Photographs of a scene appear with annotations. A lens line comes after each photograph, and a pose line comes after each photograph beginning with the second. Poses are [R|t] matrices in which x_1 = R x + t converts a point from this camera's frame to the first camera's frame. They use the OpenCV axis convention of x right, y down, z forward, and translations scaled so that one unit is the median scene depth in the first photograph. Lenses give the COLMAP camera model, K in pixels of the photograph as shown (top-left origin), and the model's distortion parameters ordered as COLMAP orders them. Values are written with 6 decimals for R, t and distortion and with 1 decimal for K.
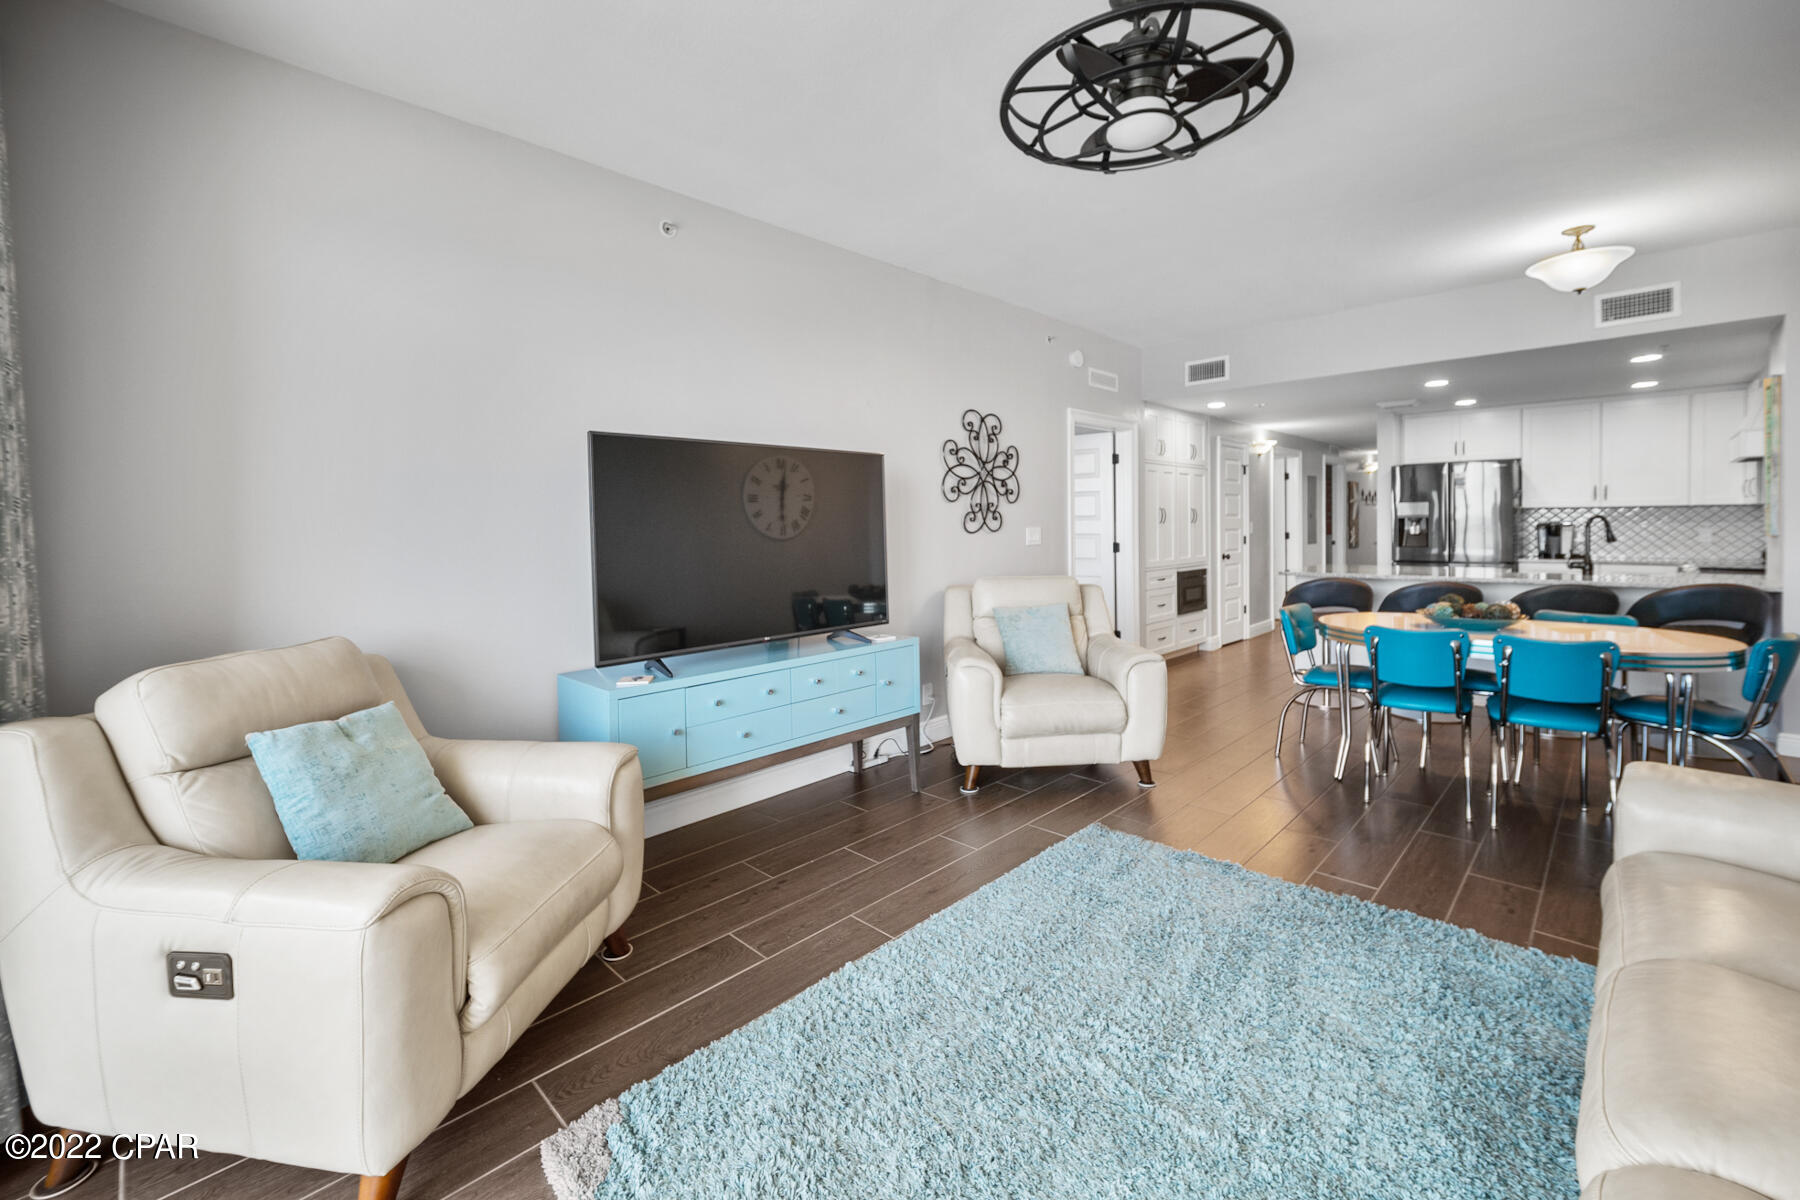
lens RADIAL K [[754.0, 0, 900.0], [0, 754.0, 534.2], [0, 0, 1]] dist [-0.002387, -0.000209]
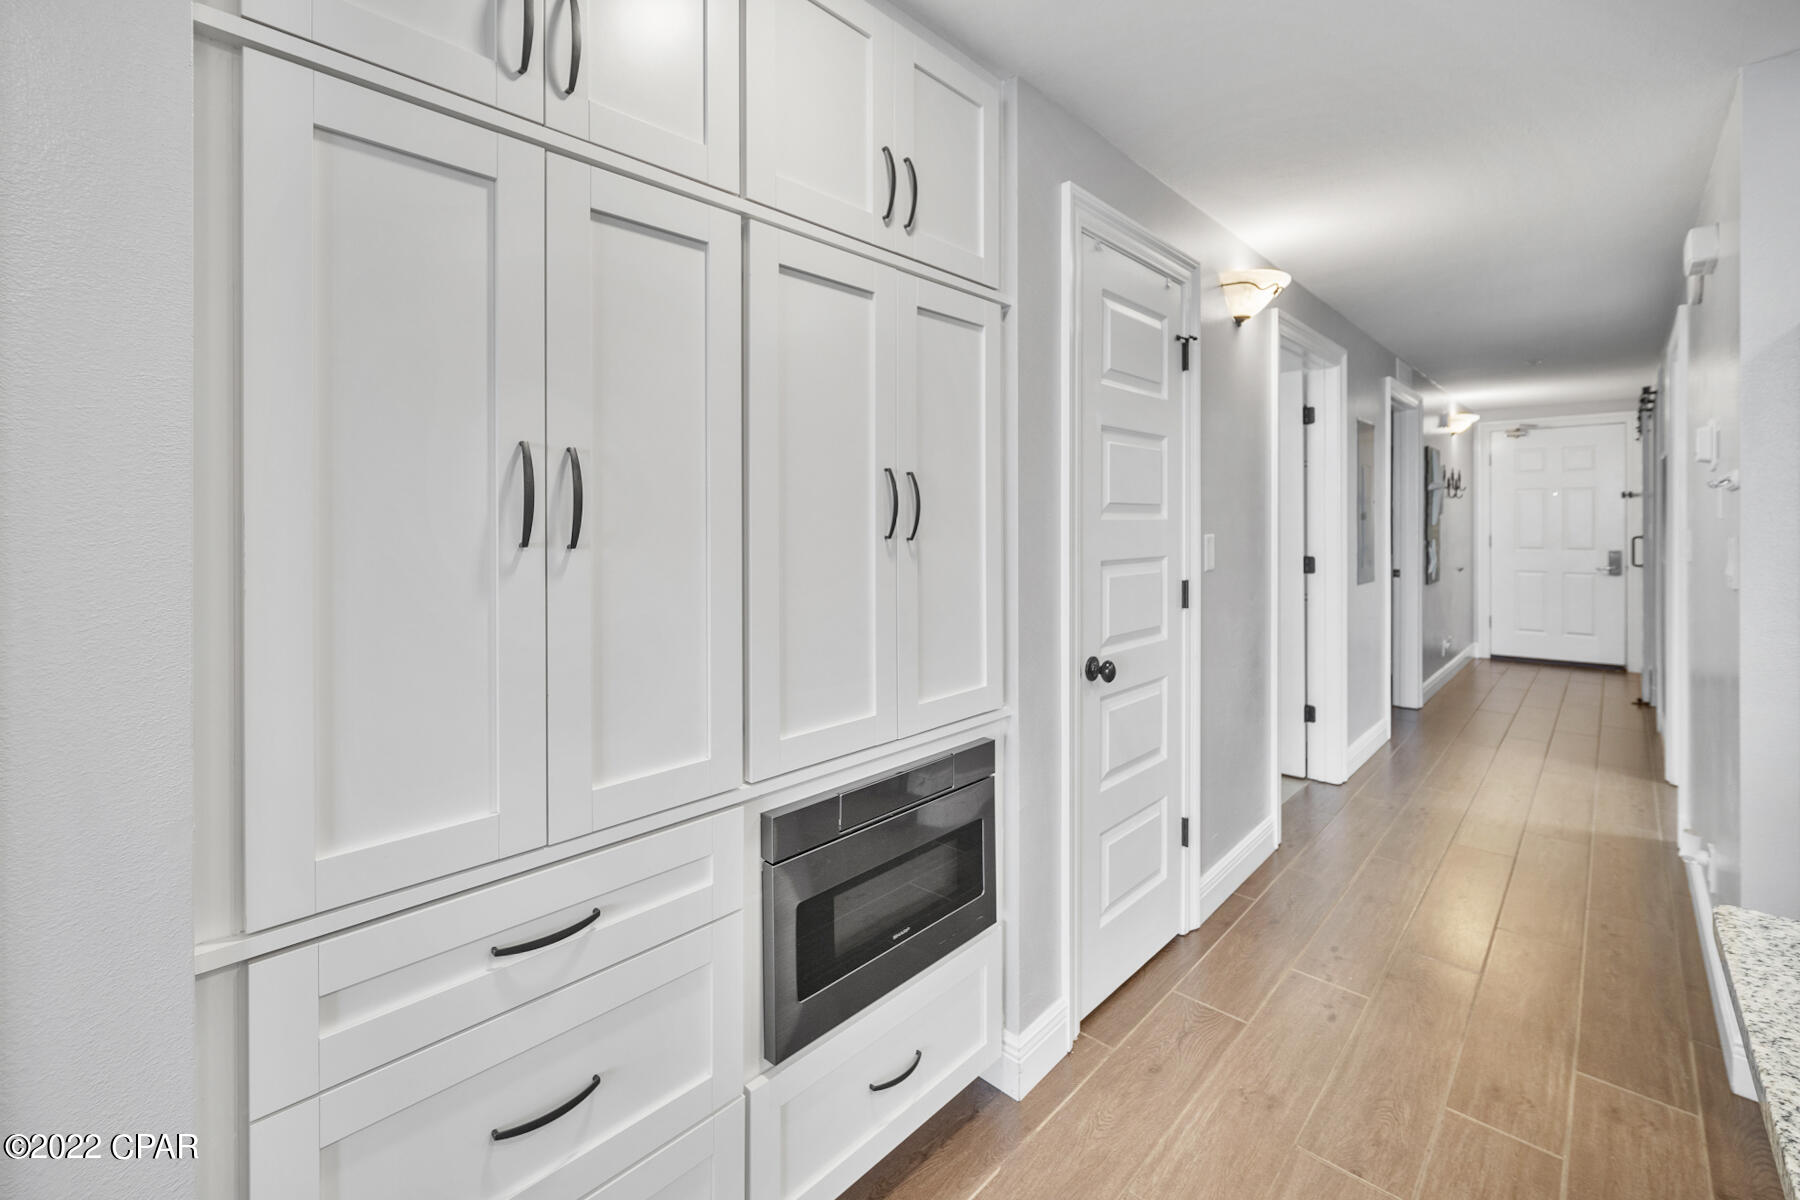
lens RADIAL K [[754.6, 0, 894.6], [0, 754.6, 517.0], [0, 0, 1]] dist [-0.004733, -0.000090]
pose [[0.999916, 0.011486, 0.005941, 0.422573], [-0.011374, 0.999765, -0.018474, -0.019282], [-0.006152, 0.018405, 0.999812, 0.871682]]
